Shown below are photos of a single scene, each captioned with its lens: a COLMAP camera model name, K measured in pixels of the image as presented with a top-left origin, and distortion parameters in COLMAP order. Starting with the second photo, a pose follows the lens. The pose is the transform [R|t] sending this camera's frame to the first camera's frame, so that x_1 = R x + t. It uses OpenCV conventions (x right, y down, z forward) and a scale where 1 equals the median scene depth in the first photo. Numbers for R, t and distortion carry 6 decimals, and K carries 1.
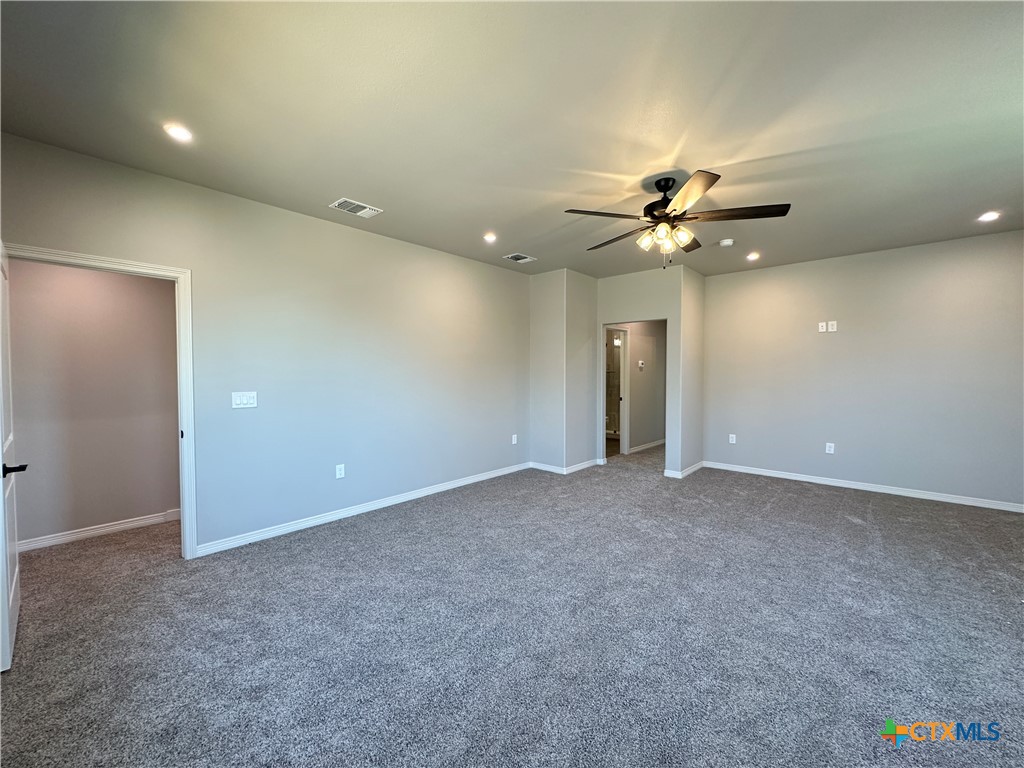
lens RADIAL K [[410.4, 0, 512.0], [0, 410.4, 384.0], [0, 0, 1]] dist [-0.001947, 0.000055]
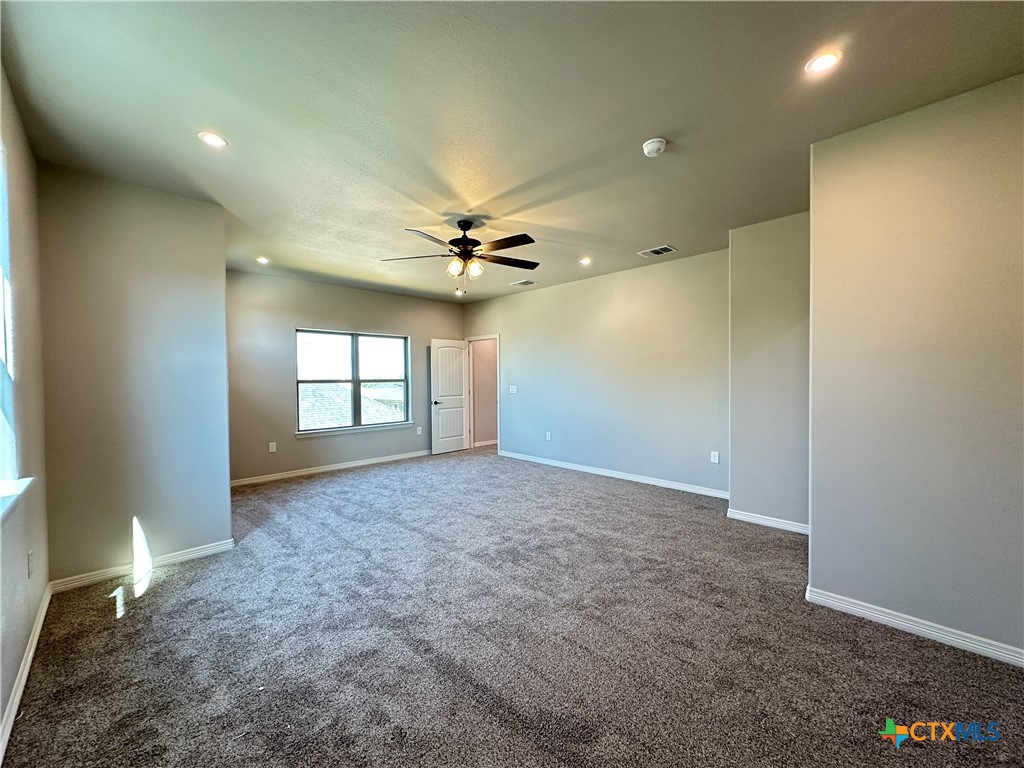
lens RADIAL K [[410.4, 0, 512.0], [0, 410.4, 384.0], [0, 0, 1]] dist [-0.001947, 0.000055]
pose [[-0.040919, 0.019526, -0.998972, 1.543527], [-0.020932, 0.999573, 0.020395, -0.037118], [0.998943, 0.021745, -0.040493, 1.156986]]
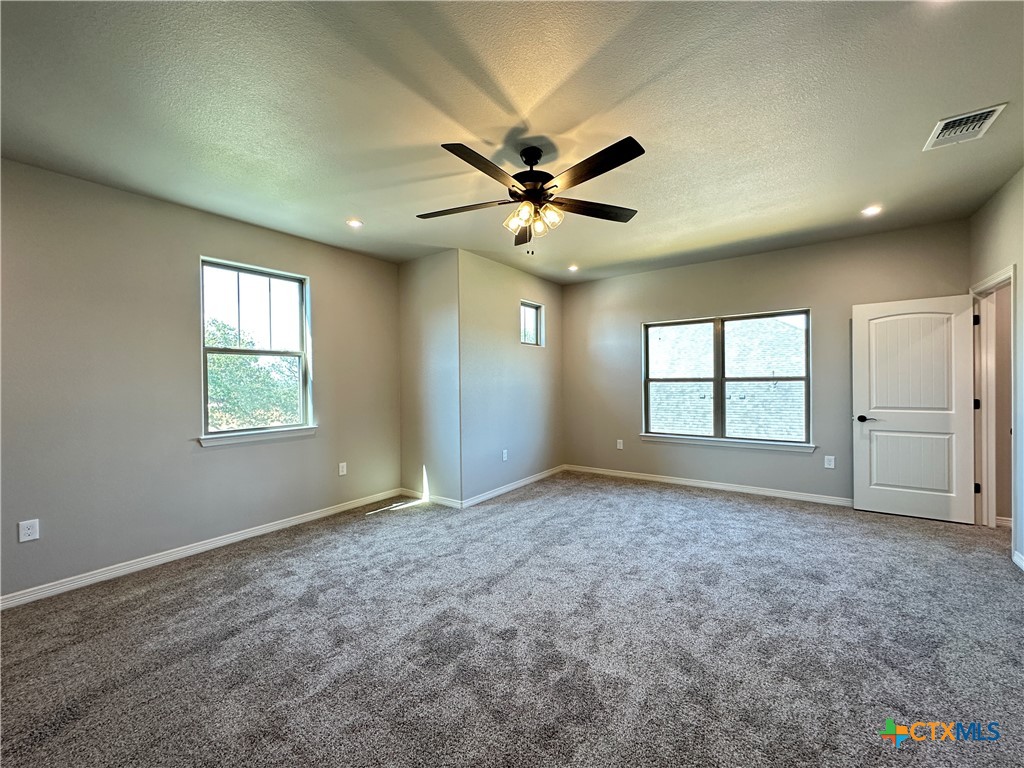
lens RADIAL K [[410.4, 0, 512.0], [0, 410.4, 384.0], [0, 0, 1]] dist [-0.001947, 0.000055]
pose [[-0.992669, 0.015881, -0.119817, 0.503252], [0.011594, 0.999270, 0.036392, -0.043862], [0.120308, 0.034736, -0.992129, 1.785852]]
